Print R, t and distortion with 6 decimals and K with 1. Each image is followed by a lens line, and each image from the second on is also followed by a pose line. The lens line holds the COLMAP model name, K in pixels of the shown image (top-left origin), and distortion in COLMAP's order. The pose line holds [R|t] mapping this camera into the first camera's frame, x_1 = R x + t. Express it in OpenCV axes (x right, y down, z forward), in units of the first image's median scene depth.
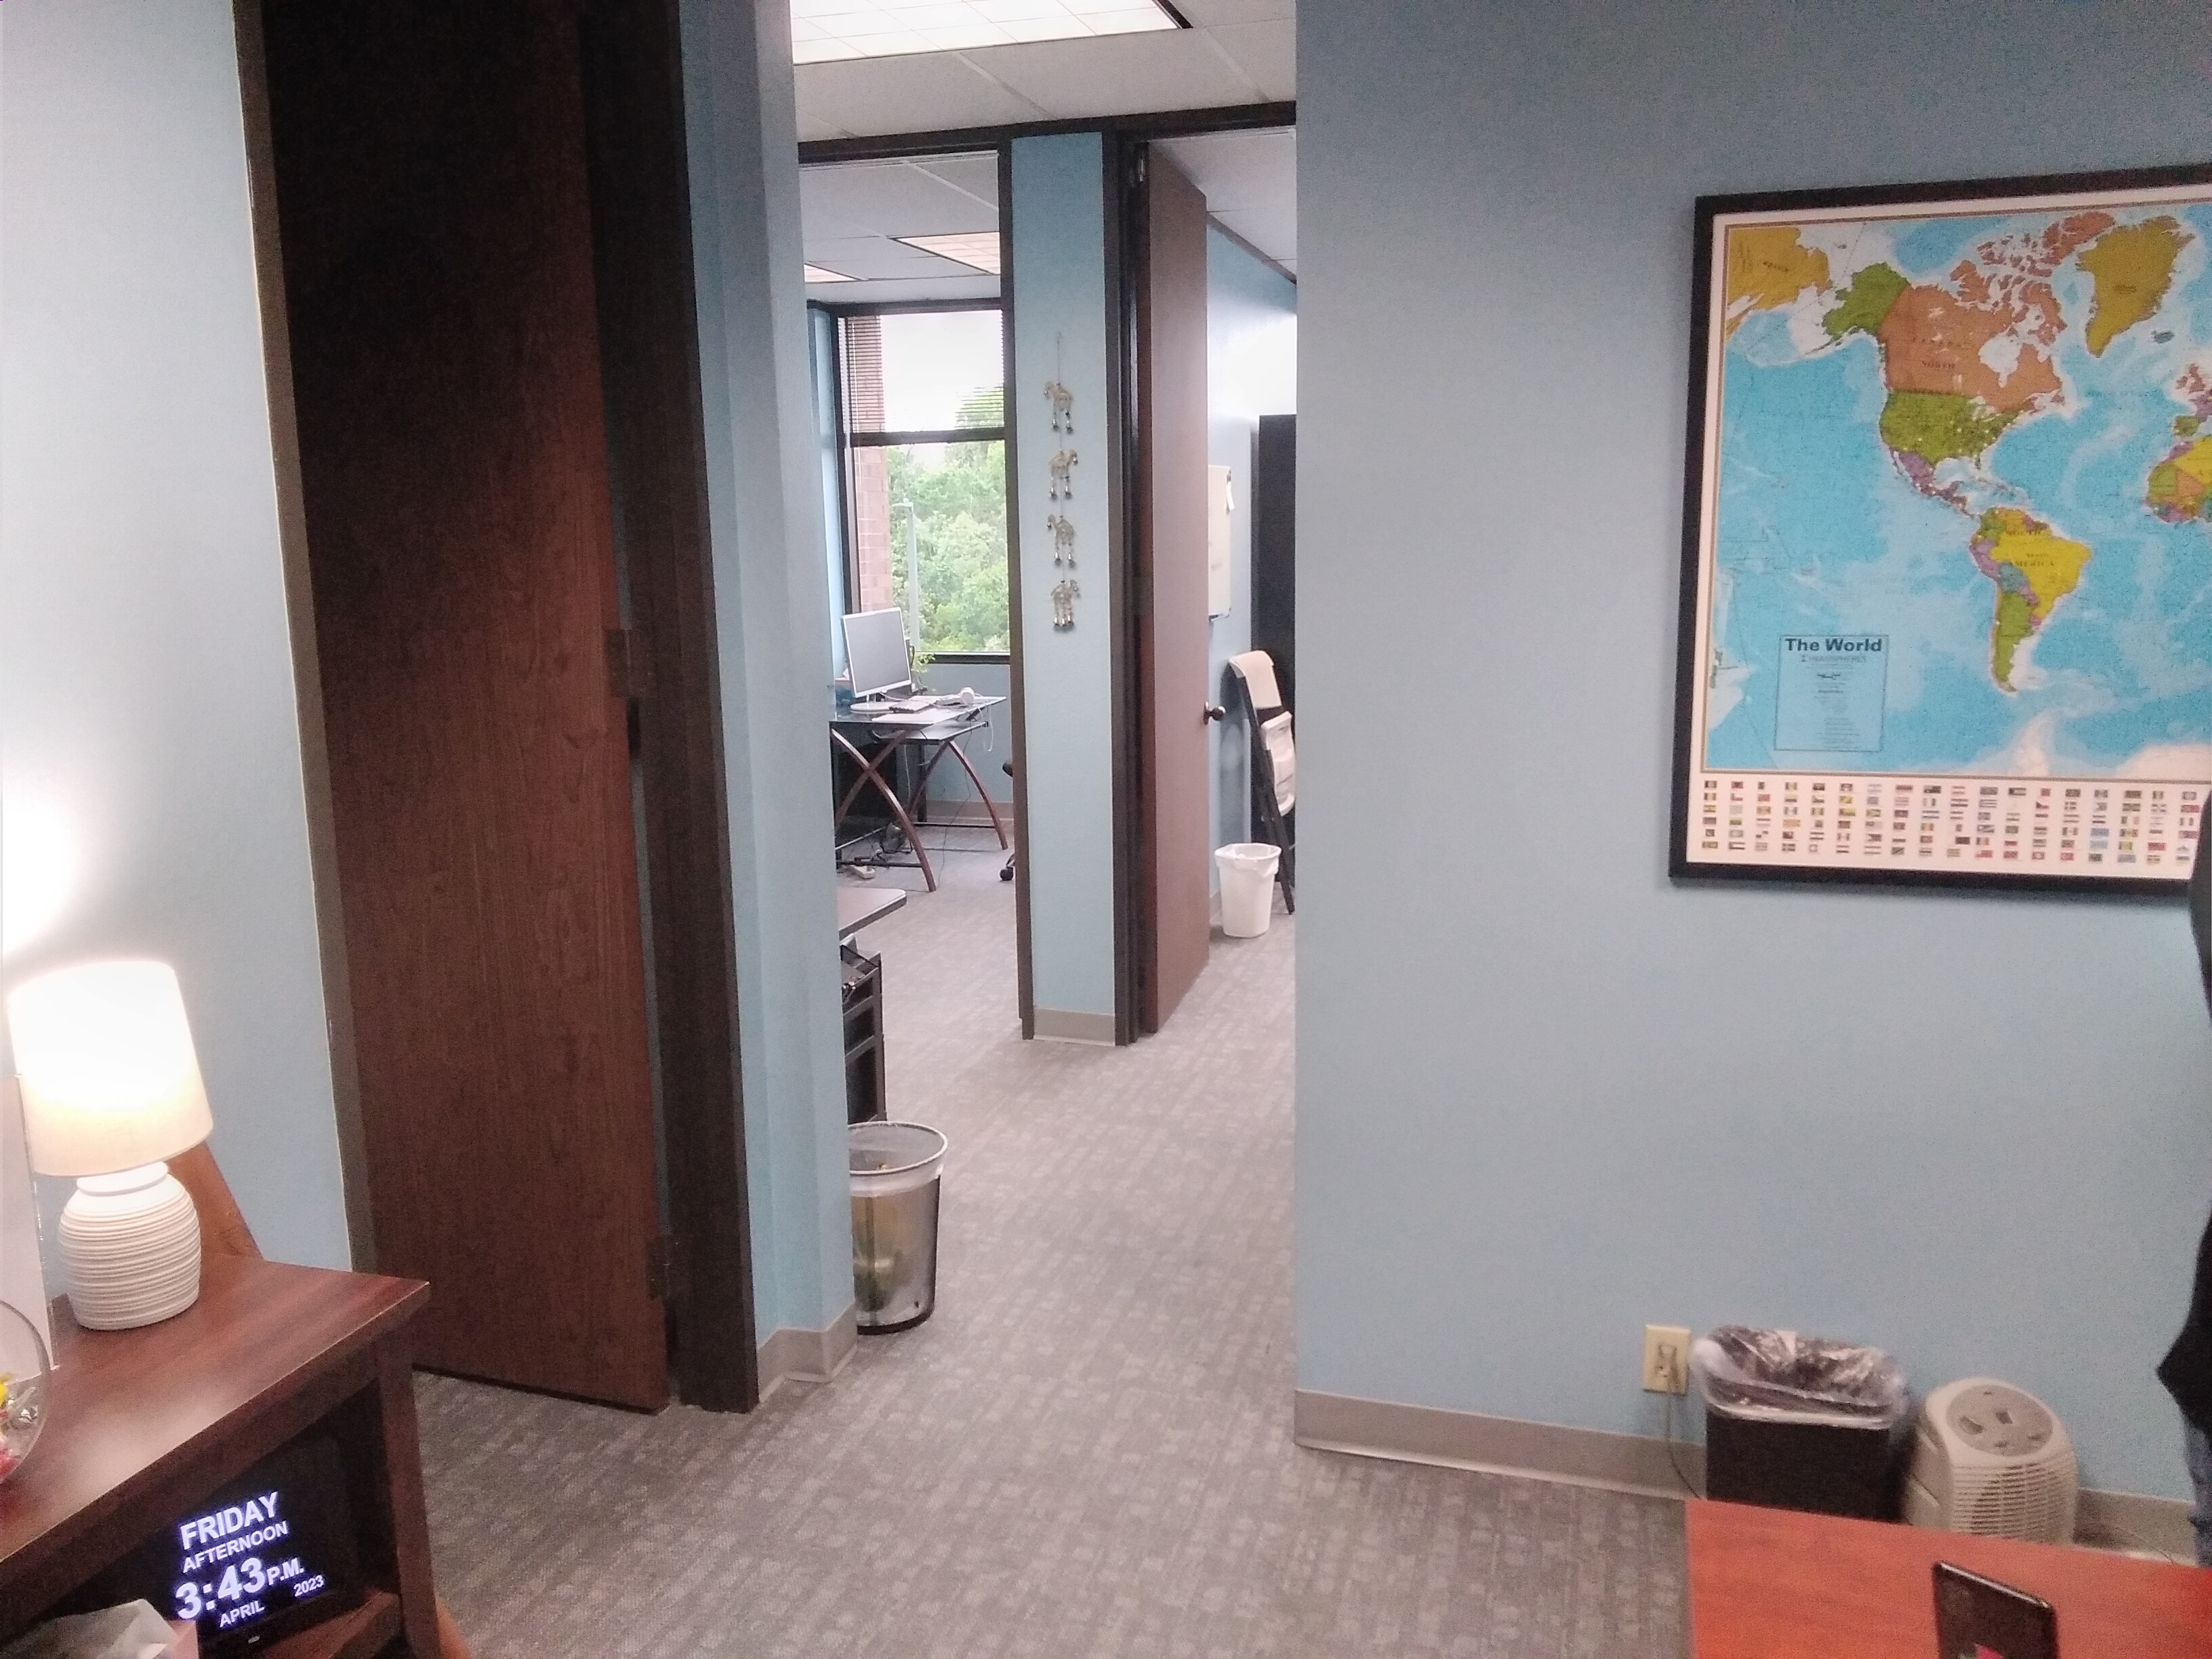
lens RADIAL K [[1760.8, 0, 1106.0], [0, 1760.8, 829.5], [0, 0, 1]] dist [0.073556, 0.000394]
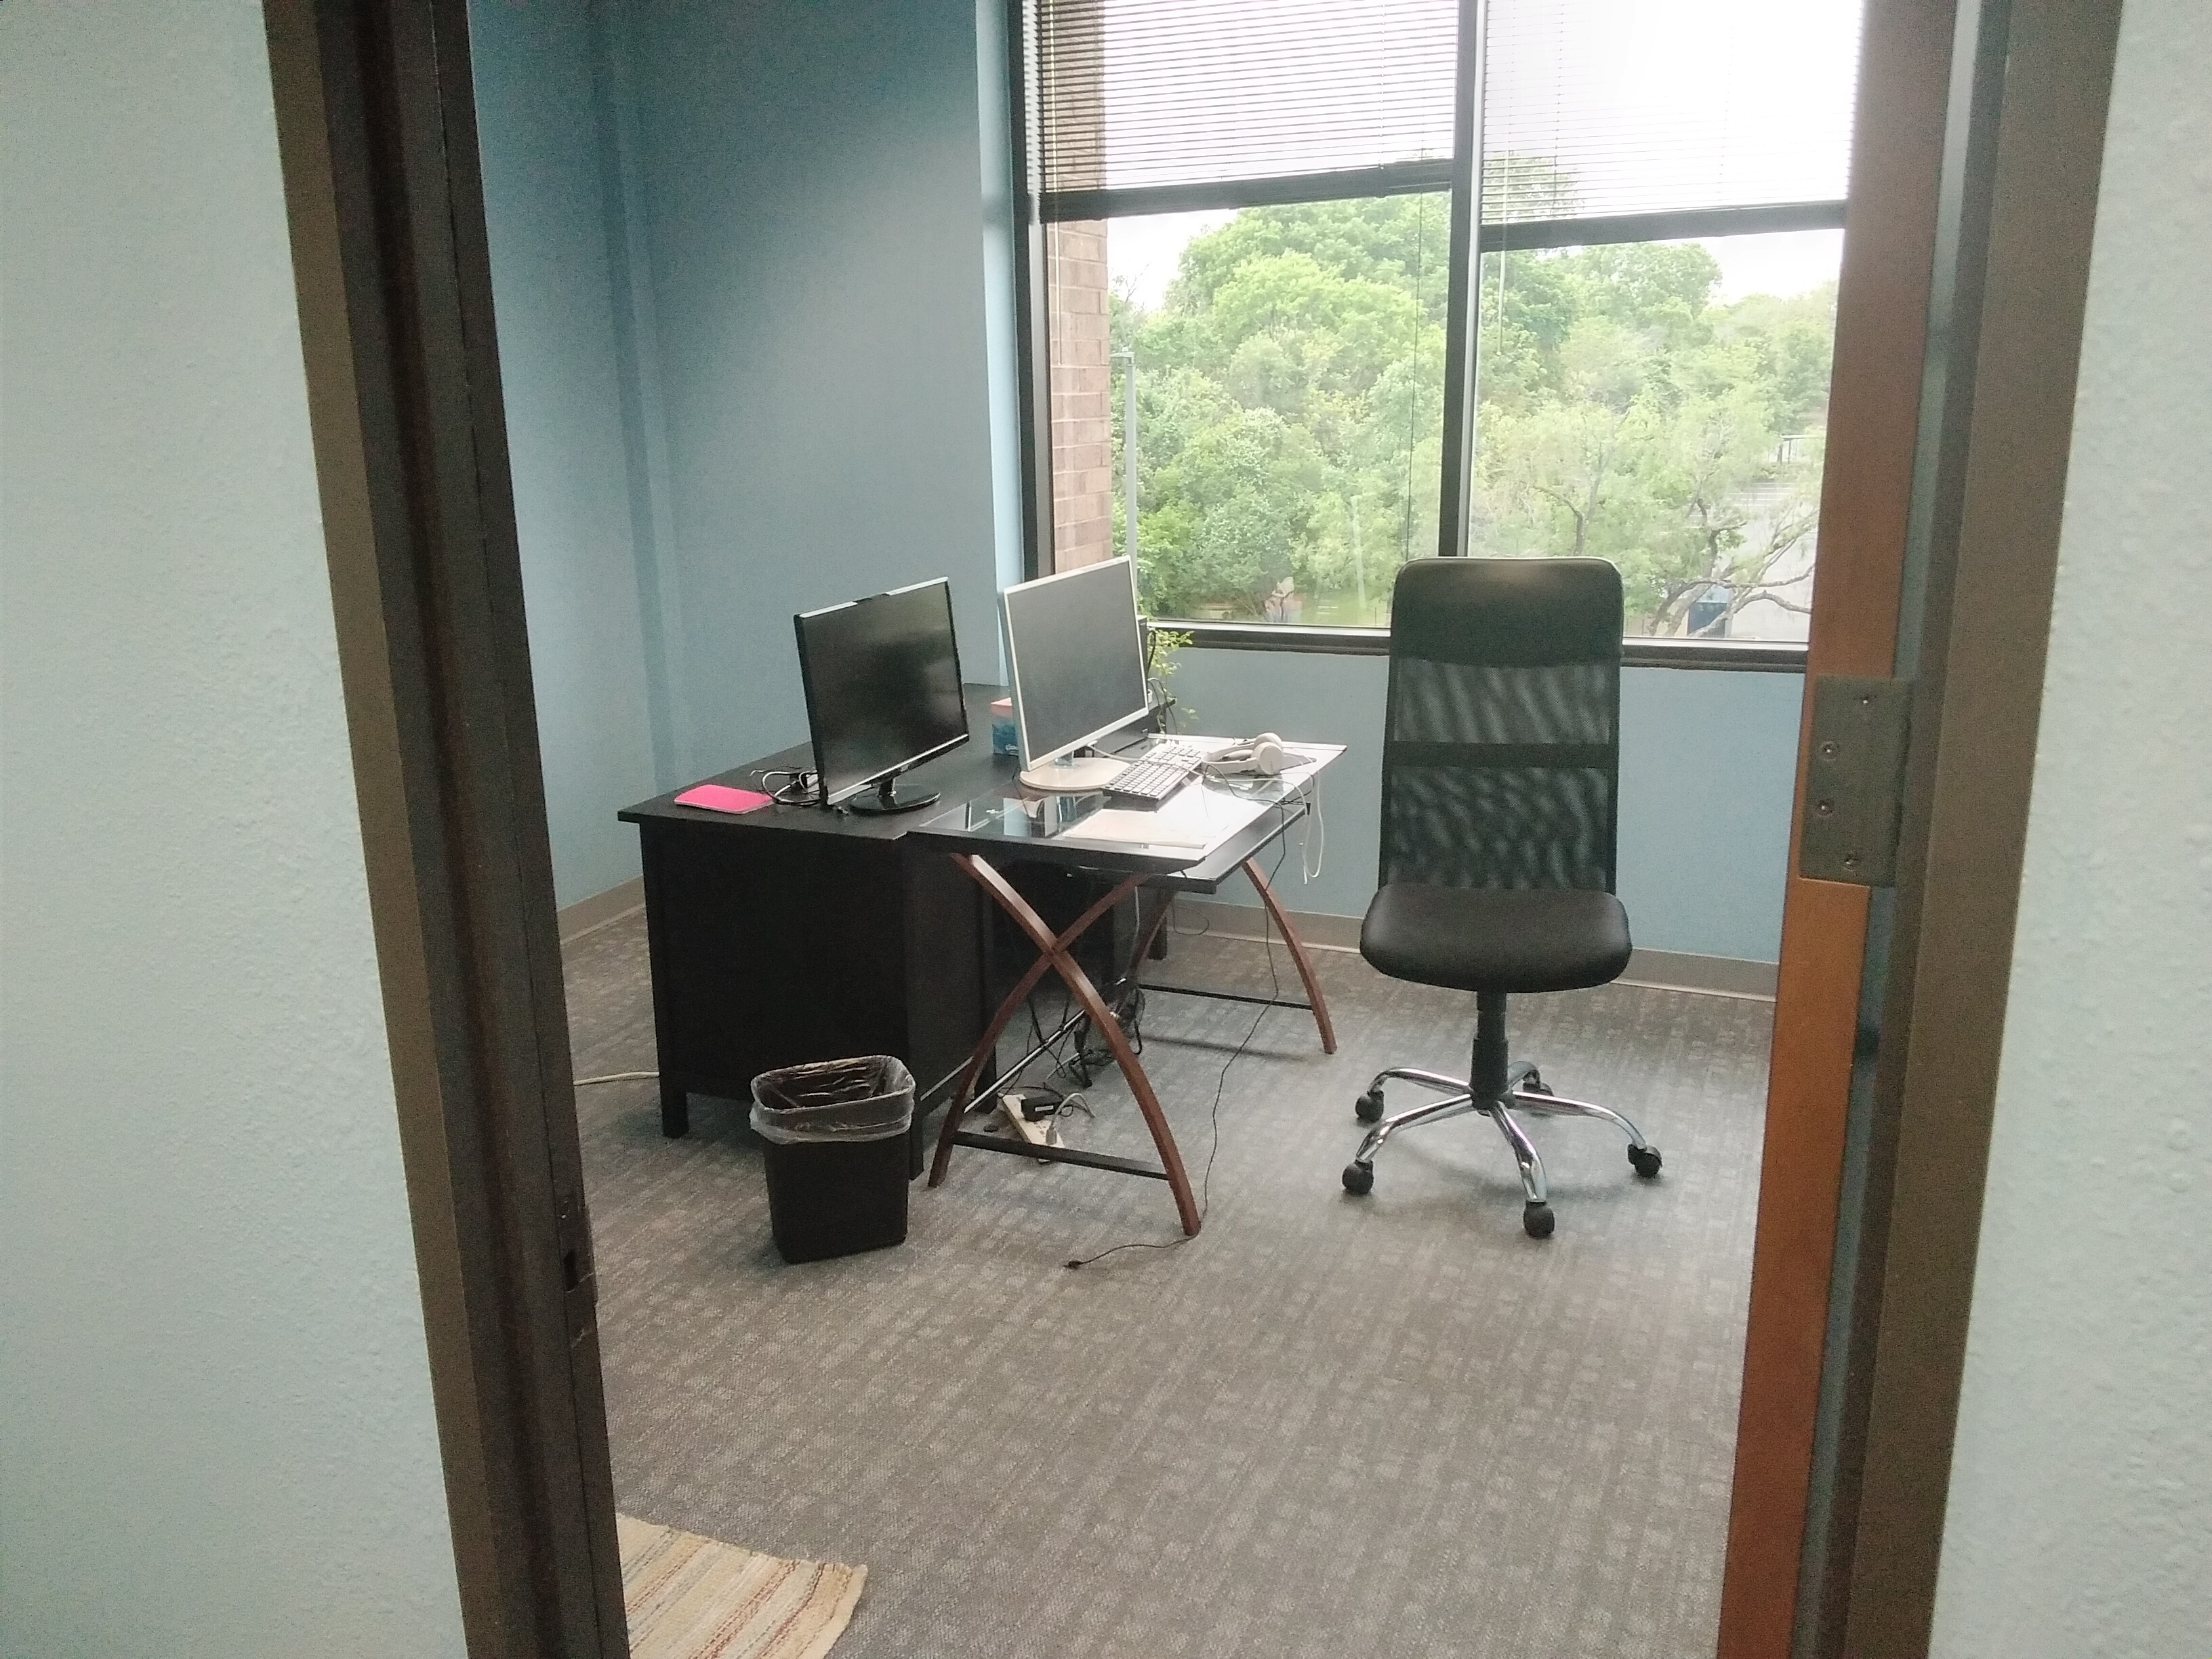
lens RADIAL K [[1760.8, 0, 1106.0], [0, 1760.8, 829.5], [0, 0, 1]] dist [0.073556, 0.000394]
pose [[0.992715, 0.035071, -0.115271, -0.059430], [-0.025959, 0.996488, 0.079616, -0.081383], [0.117659, -0.076044, 0.990138, 0.475163]]
